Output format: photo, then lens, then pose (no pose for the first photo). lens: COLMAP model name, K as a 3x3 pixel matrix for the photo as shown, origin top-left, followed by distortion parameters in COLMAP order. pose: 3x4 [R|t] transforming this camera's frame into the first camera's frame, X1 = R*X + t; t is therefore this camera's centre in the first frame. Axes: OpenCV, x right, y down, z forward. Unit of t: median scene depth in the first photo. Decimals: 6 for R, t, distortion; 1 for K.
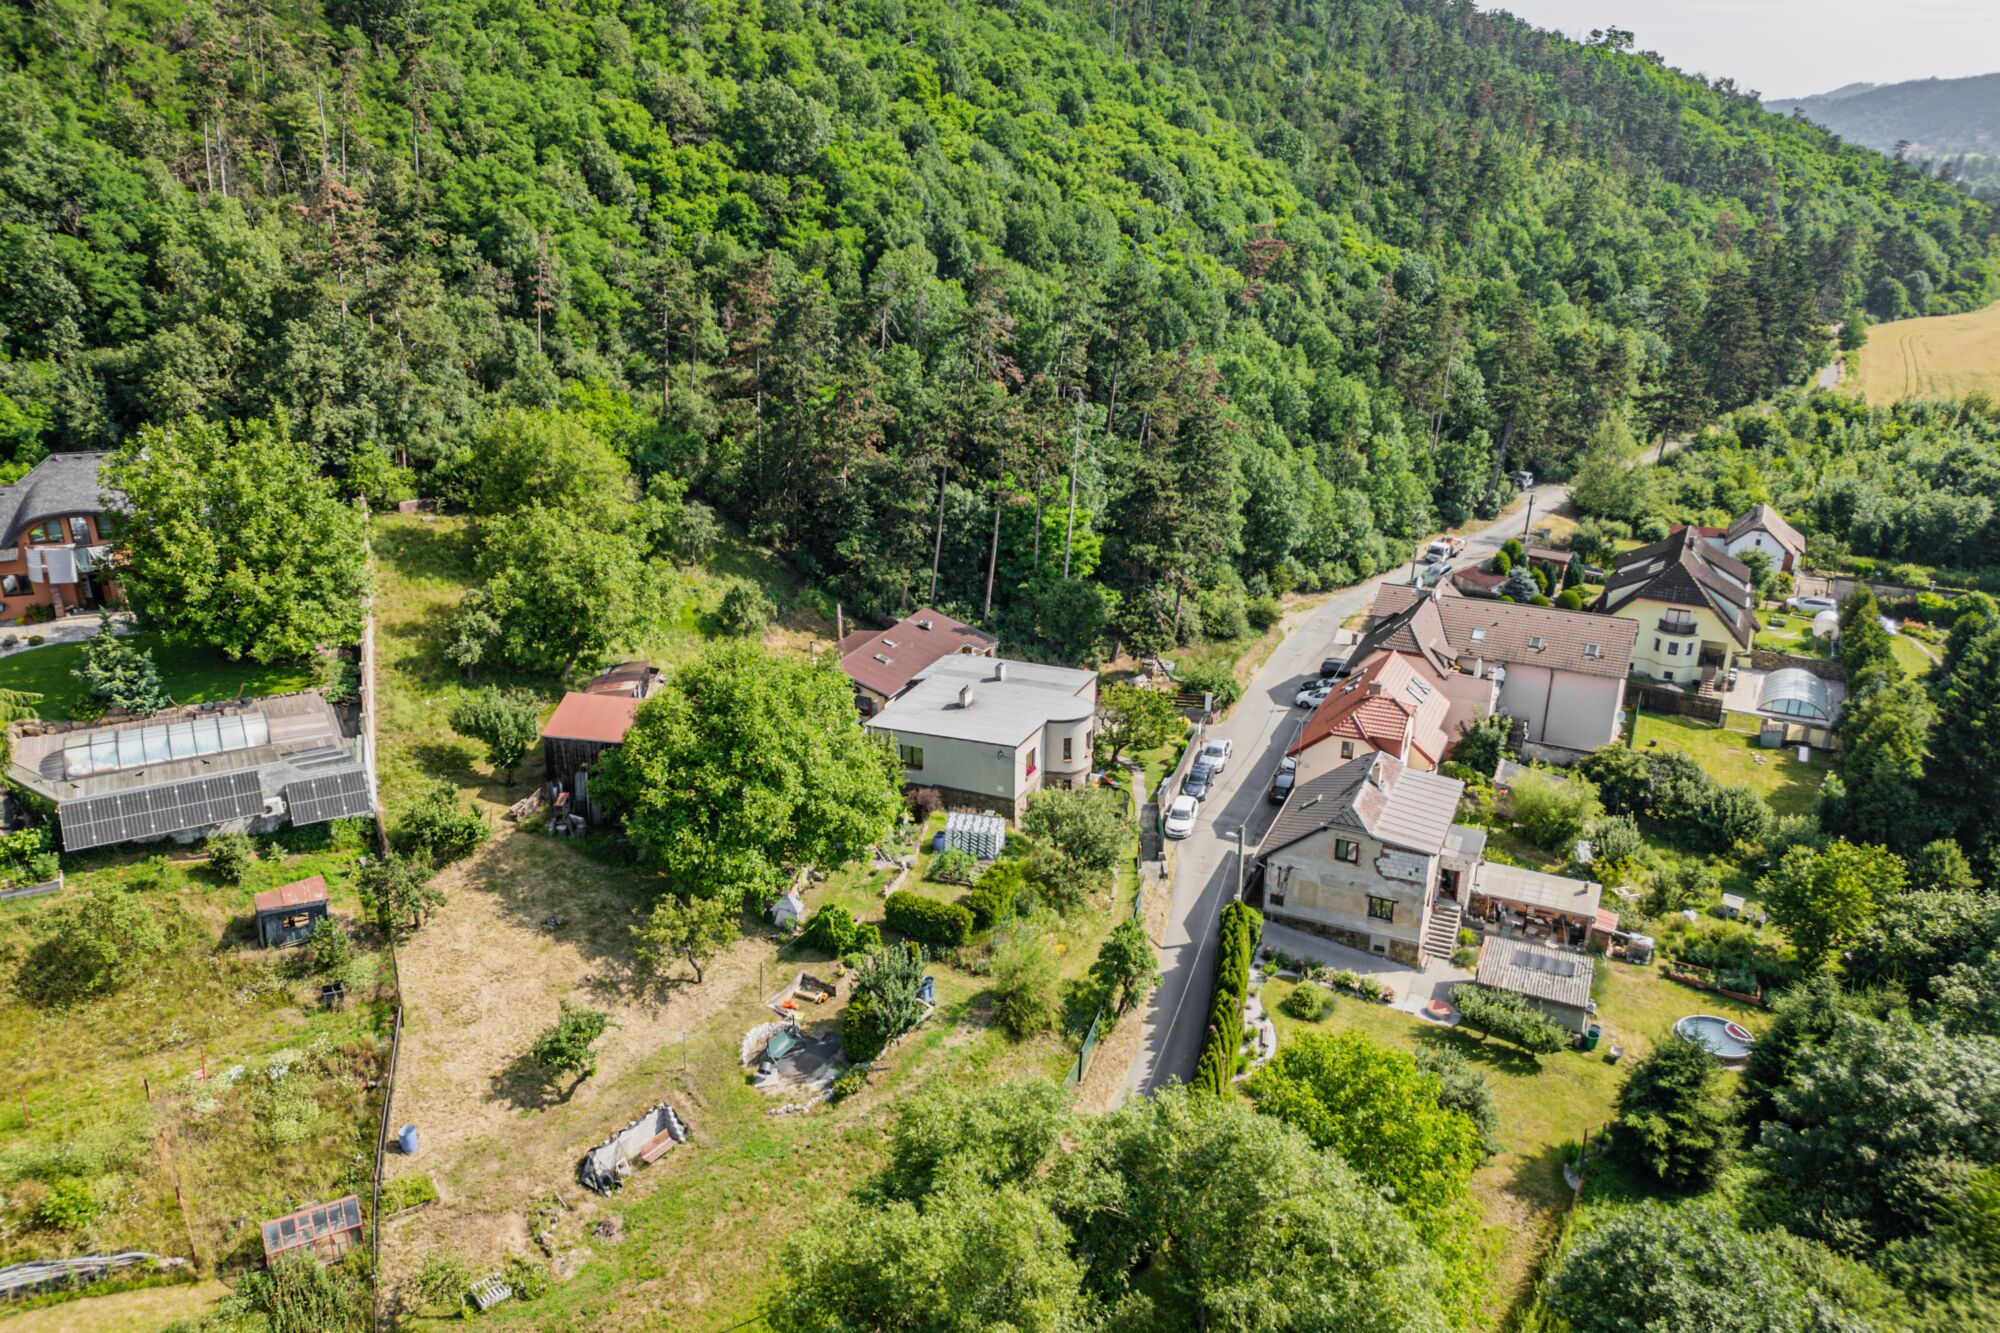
lens RADIAL K [[1462.4, 0, 1000.0], [0, 1462.4, 666.5], [0, 0, 1]] dist [0.088797, -0.092540]
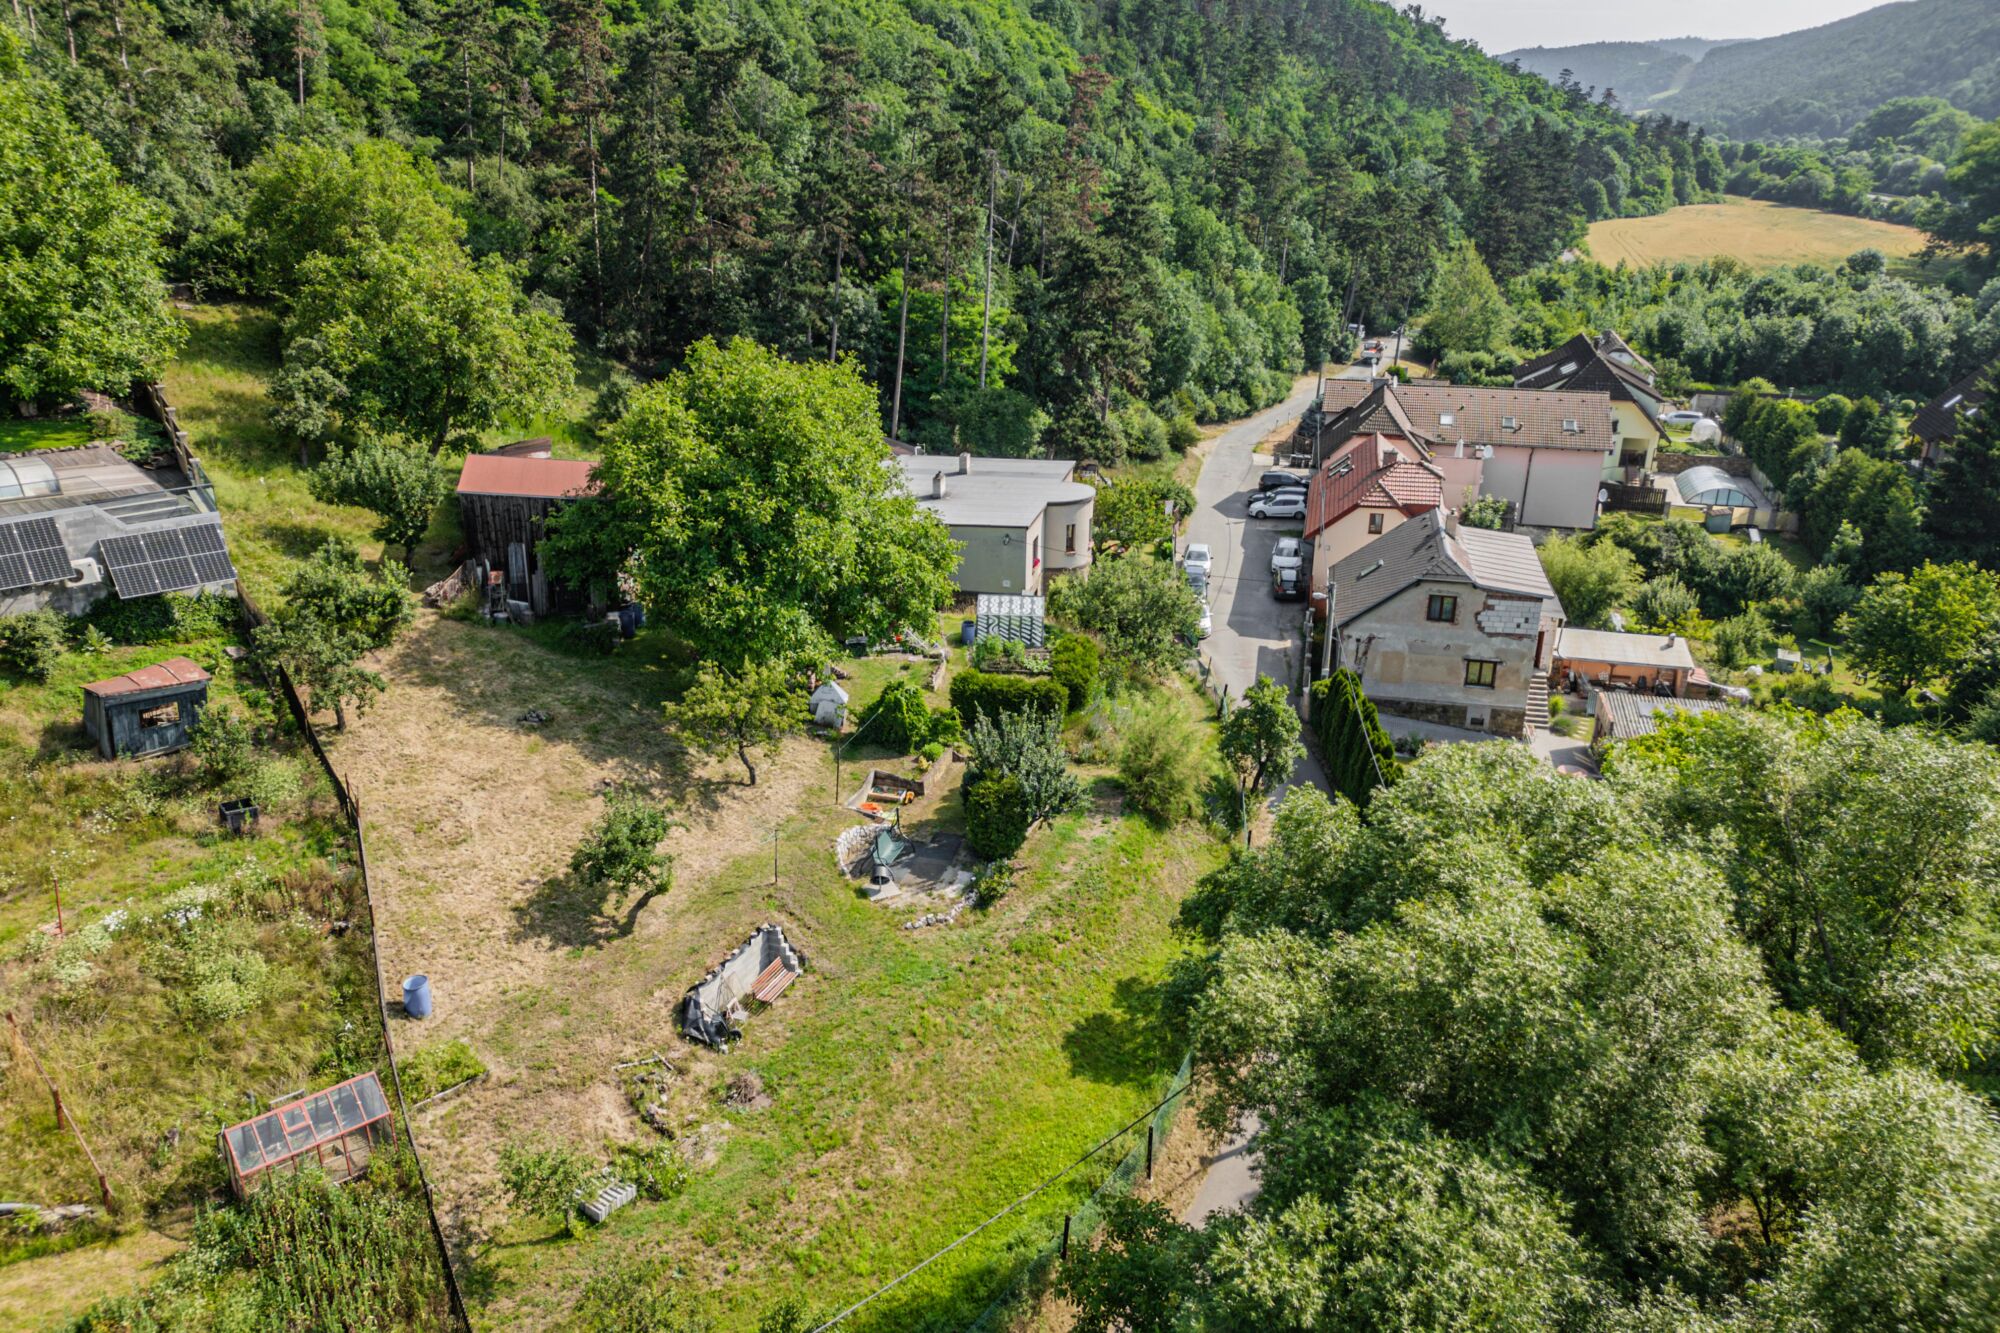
lens RADIAL K [[1462.4, 0, 1000.0], [0, 1462.4, 666.5], [0, 0, 1]] dist [0.088797, -0.092540]
pose [[0.977815, -0.074313, 0.195843, -0.219560], [0.071396, 0.997207, 0.021924, 0.147782], [-0.196925, -0.007455, 0.980390, 0.263708]]
